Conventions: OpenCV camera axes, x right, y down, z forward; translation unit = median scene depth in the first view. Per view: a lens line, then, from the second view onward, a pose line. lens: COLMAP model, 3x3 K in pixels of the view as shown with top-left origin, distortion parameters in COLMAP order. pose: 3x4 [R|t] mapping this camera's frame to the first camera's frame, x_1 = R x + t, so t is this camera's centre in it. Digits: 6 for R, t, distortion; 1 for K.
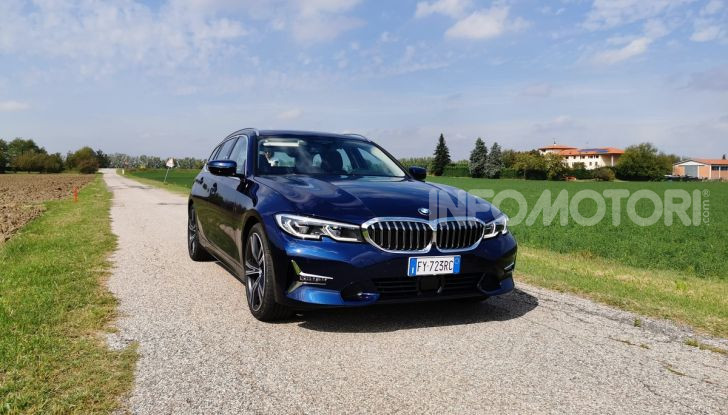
lens RADIAL K [[584.6, 0, 364.0], [0, 584.6, 207.5], [0, 0, 1]] dist [0.063275, -0.116237]
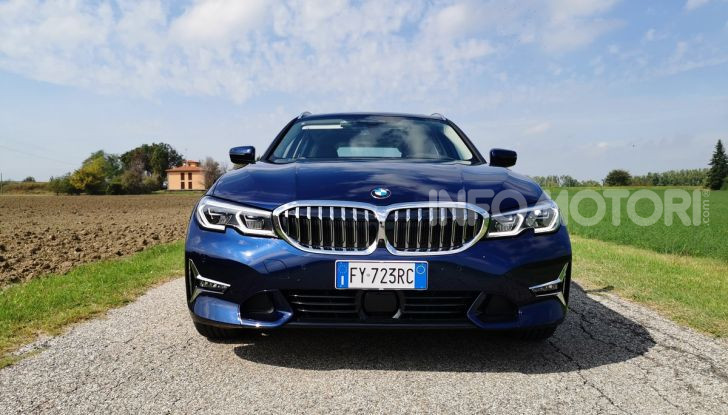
lens RADIAL K [[584.6, 0, 364.0], [0, 584.6, 207.5], [0, 0, 1]] dist [0.063275, -0.116237]
pose [[0.905556, -0.003771, -0.424210, 0.339456], [-0.011103, 0.999407, -0.032586, 0.041137], [0.424082, 0.034218, 0.904977, 0.362589]]
